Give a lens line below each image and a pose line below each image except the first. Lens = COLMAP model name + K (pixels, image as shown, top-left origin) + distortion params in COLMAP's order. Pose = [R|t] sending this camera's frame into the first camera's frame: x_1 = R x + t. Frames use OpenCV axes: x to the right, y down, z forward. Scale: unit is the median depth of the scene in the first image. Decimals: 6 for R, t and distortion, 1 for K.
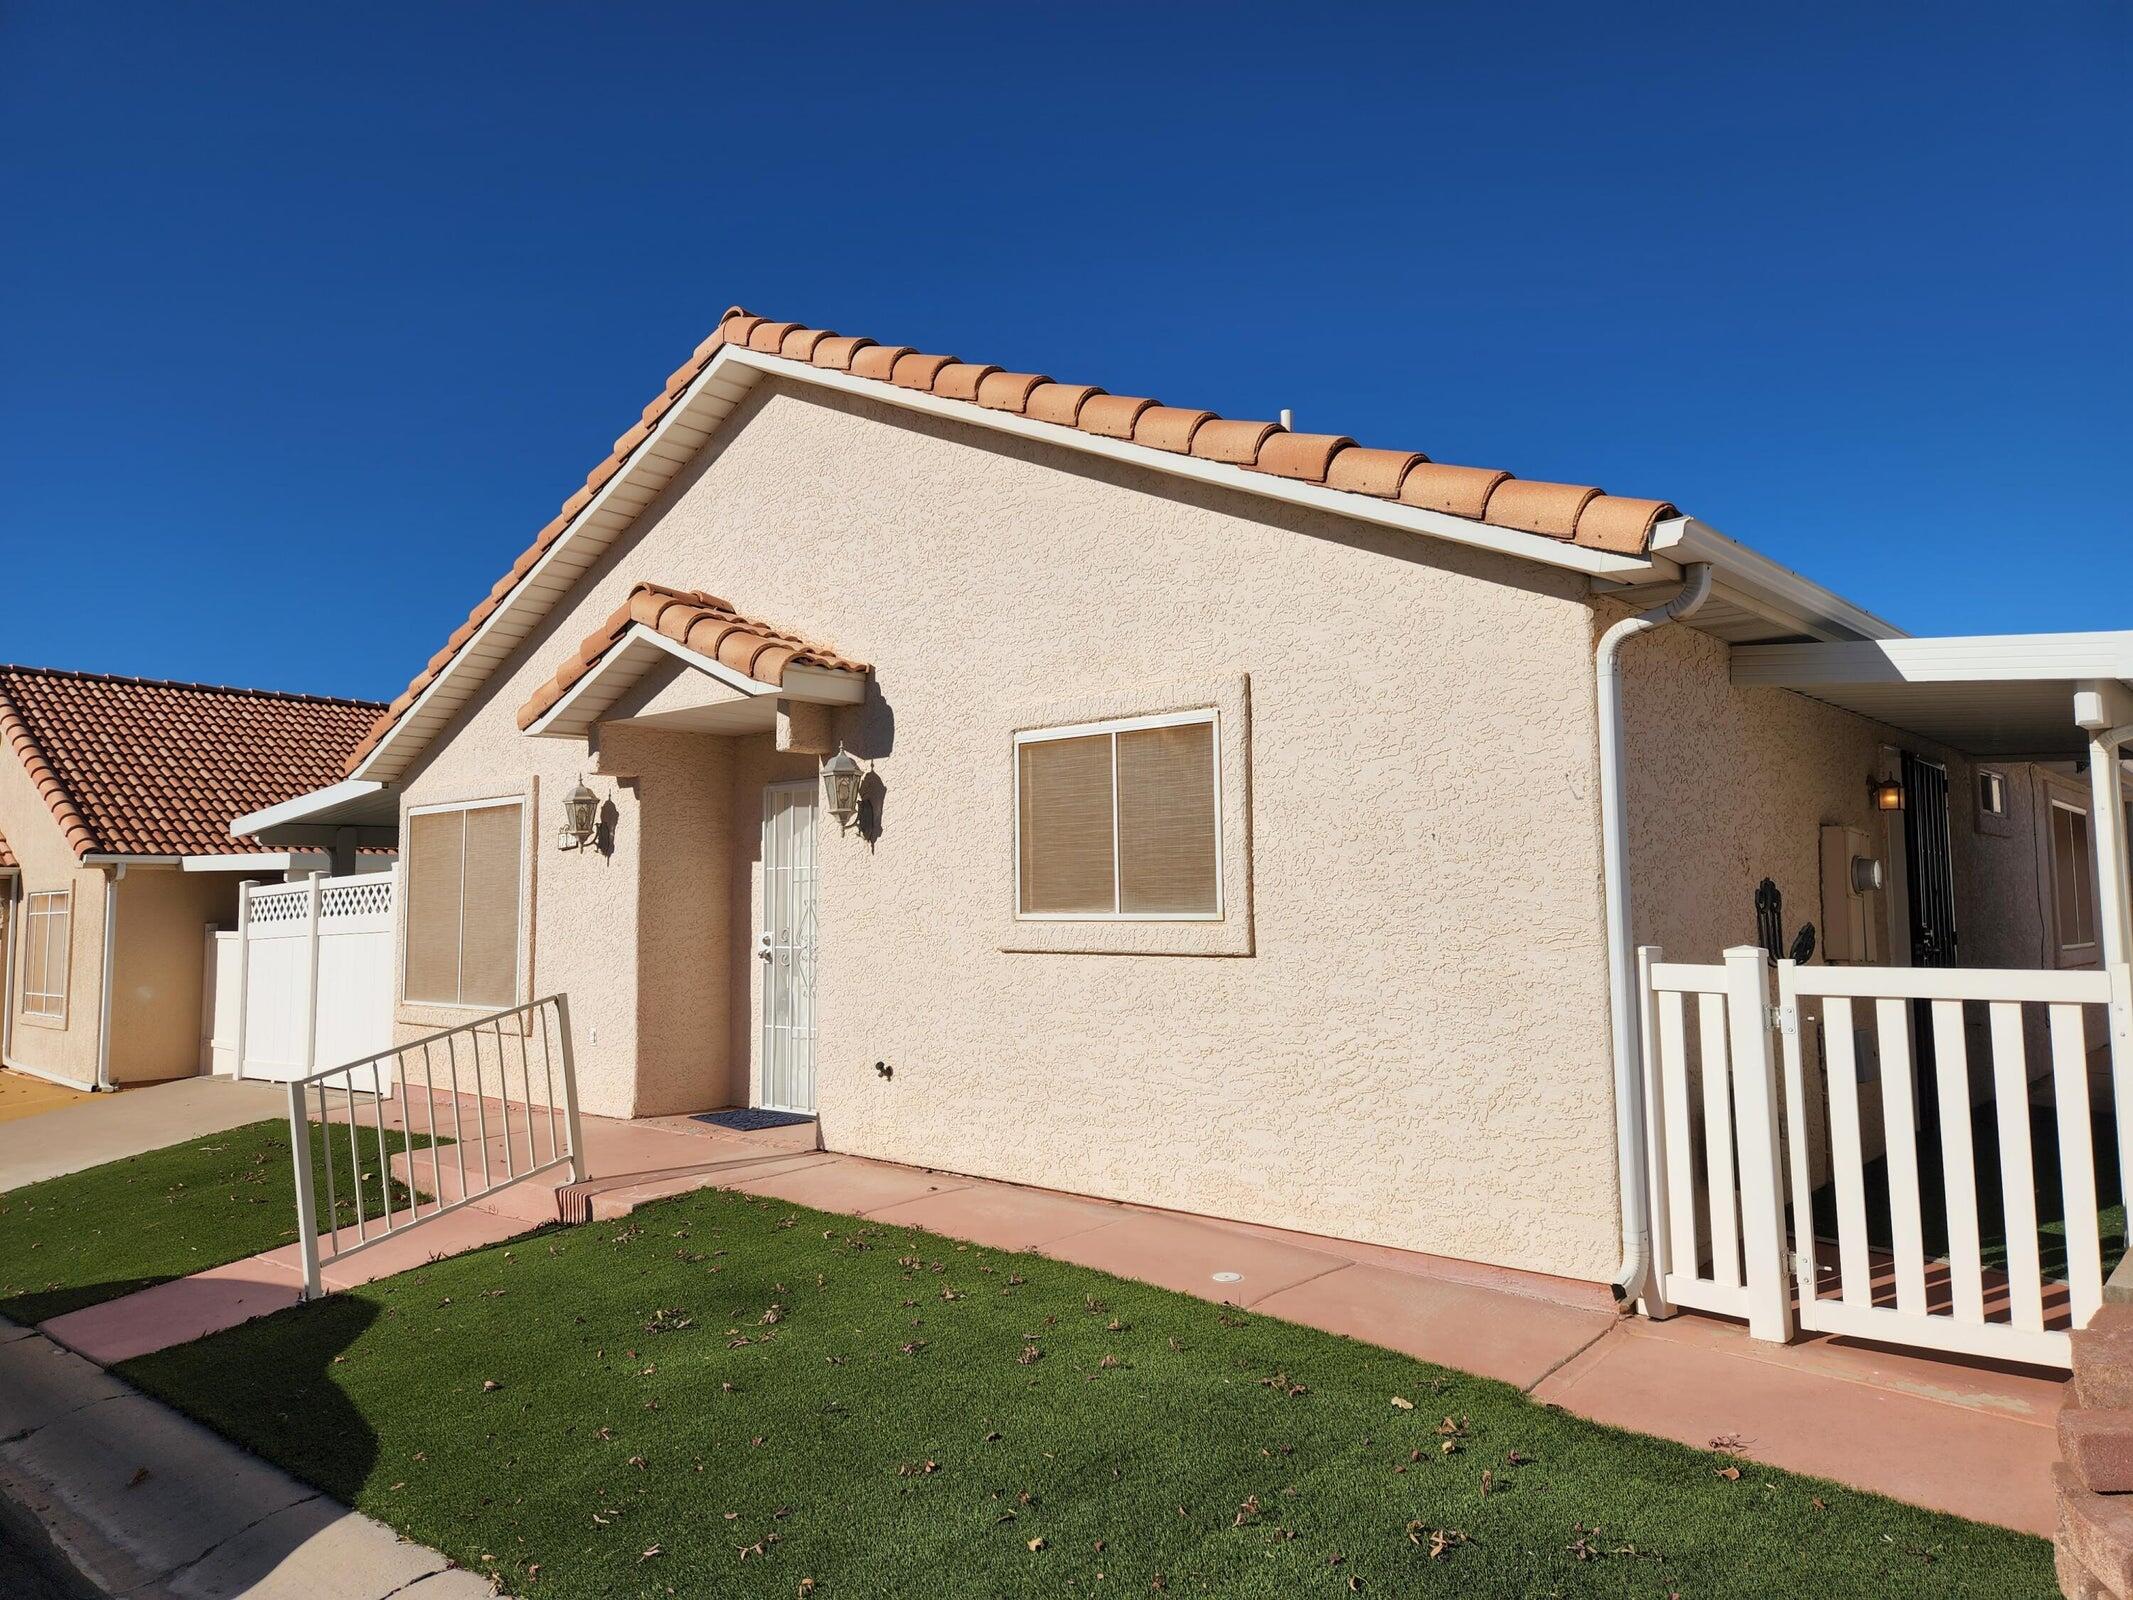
lens RADIAL K [[1441.2, 0, 1047.4], [0, 1441.2, 787.7], [0, 0, 1]] dist [0.063641, -0.049738]
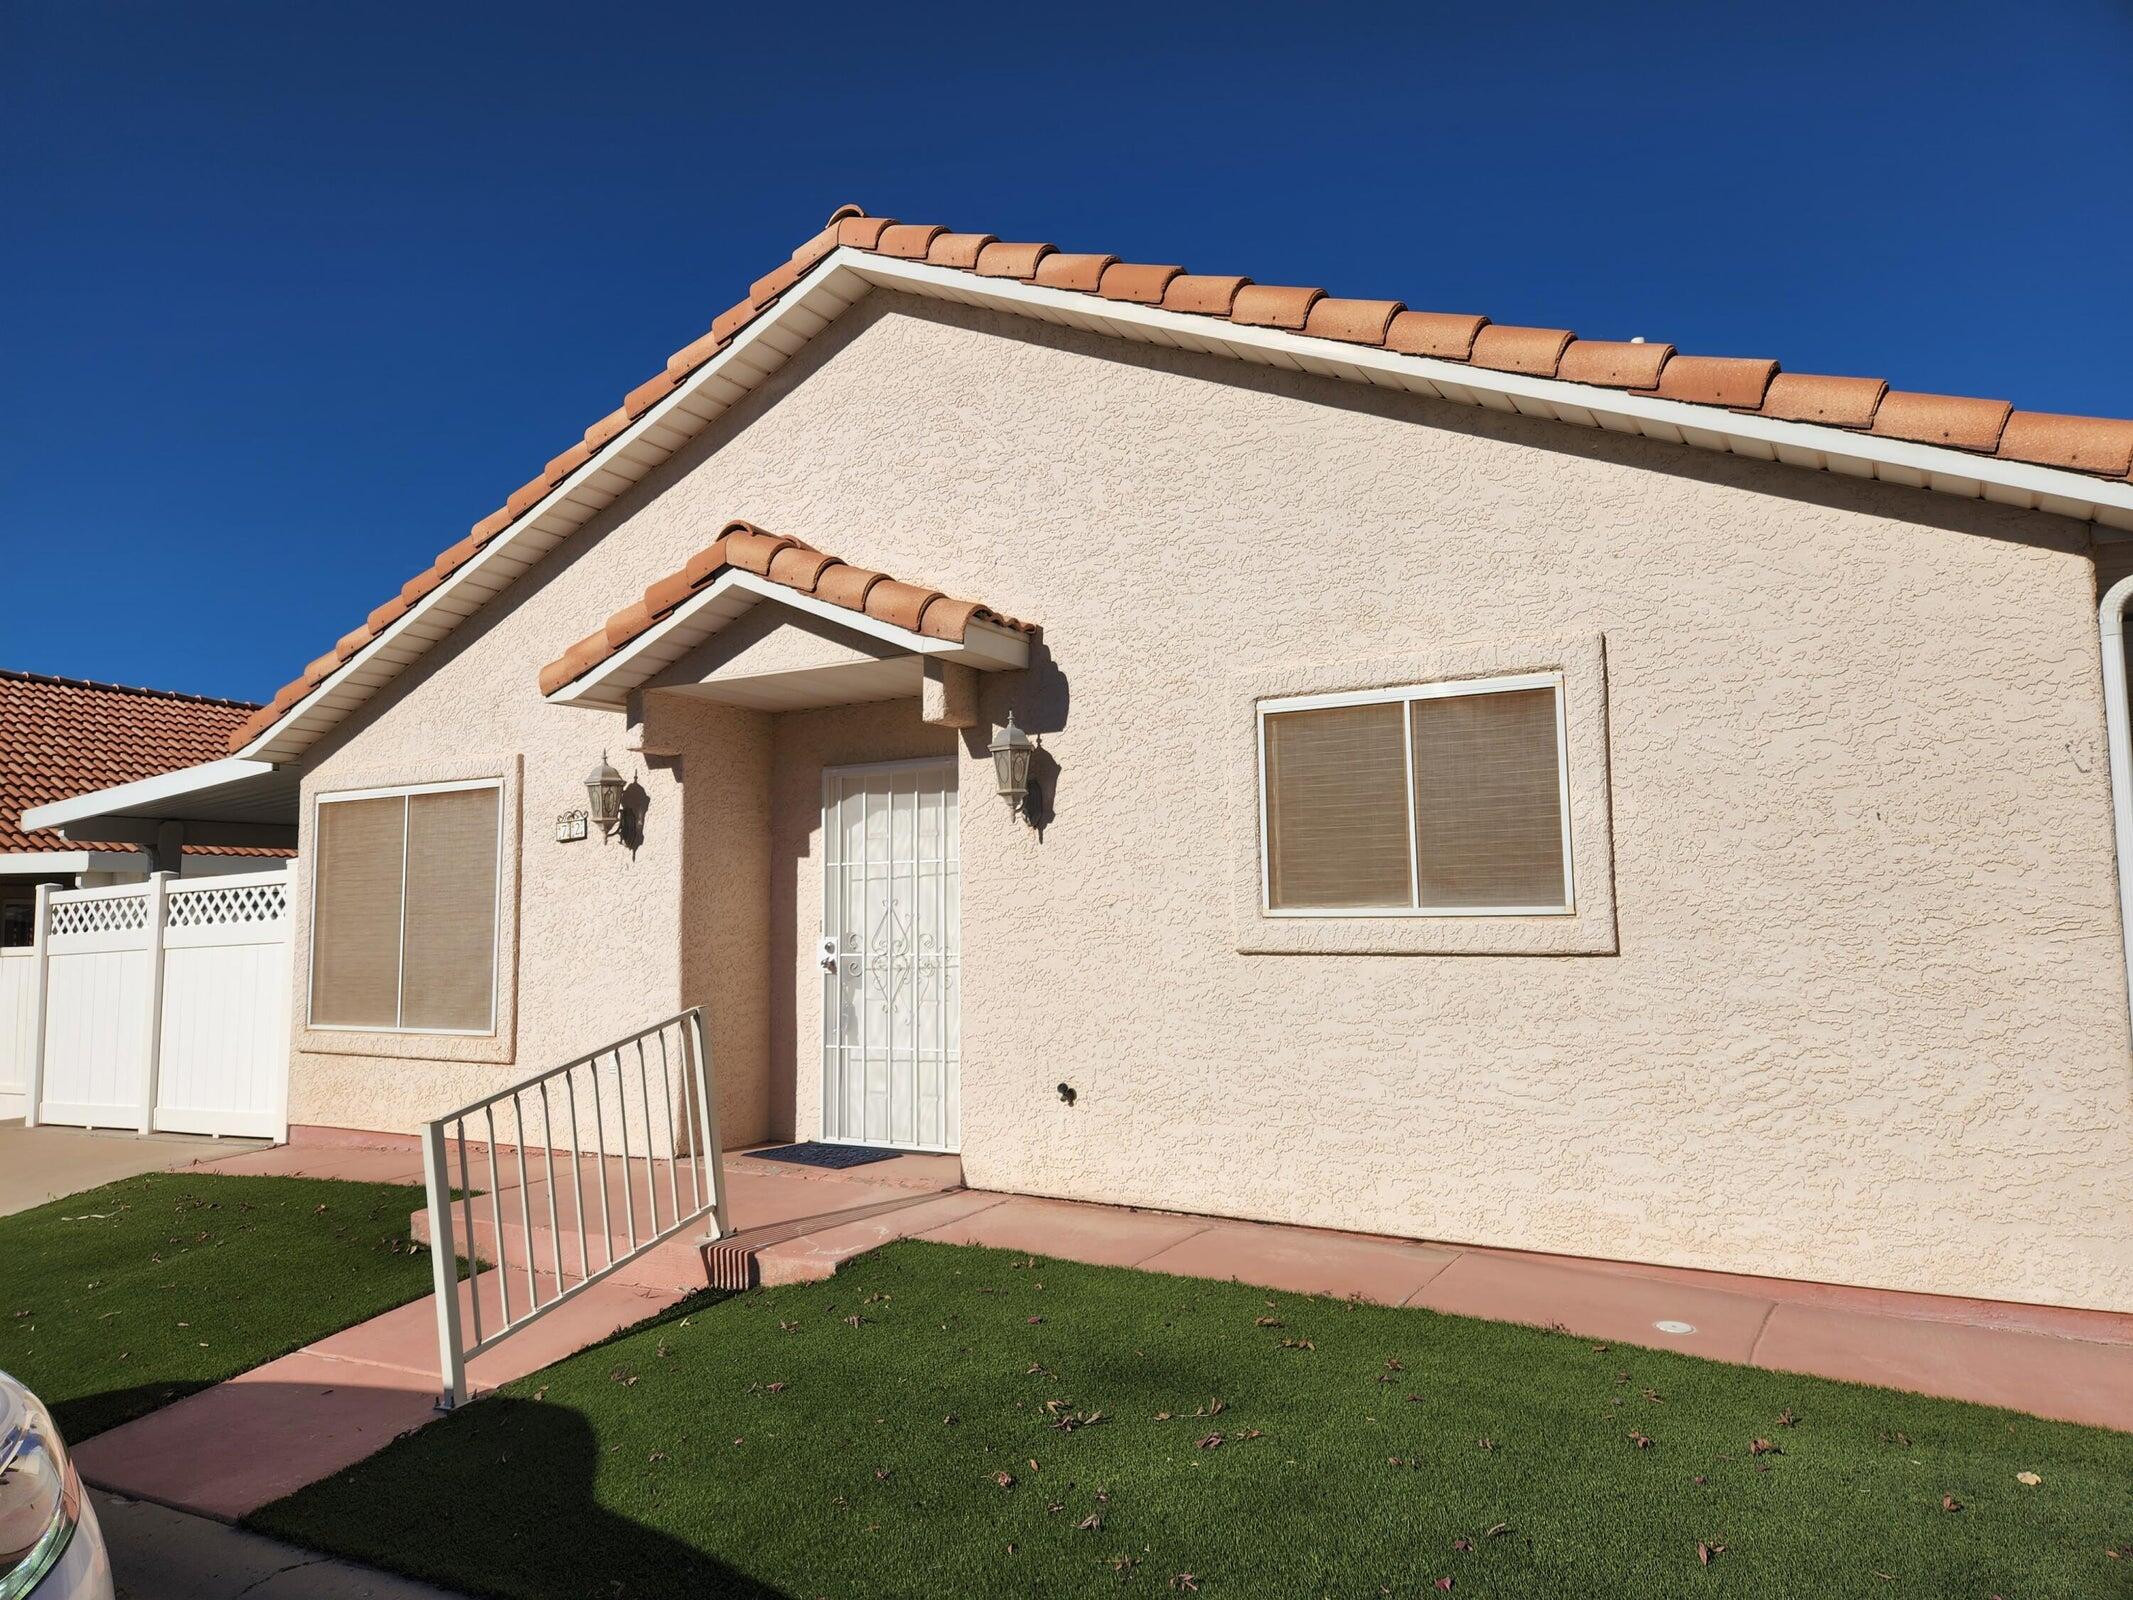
lens RADIAL K [[1441.2, 0, 995.8], [0, 1441.2, 794.6], [0, 0, 1]] dist [0.063641, -0.049738]
pose [[0.982930, 0.016434, 0.183247, -0.340977], [-0.014310, 0.999814, -0.012908, 0.031887], [-0.183425, 0.010066, 0.982982, 0.175672]]
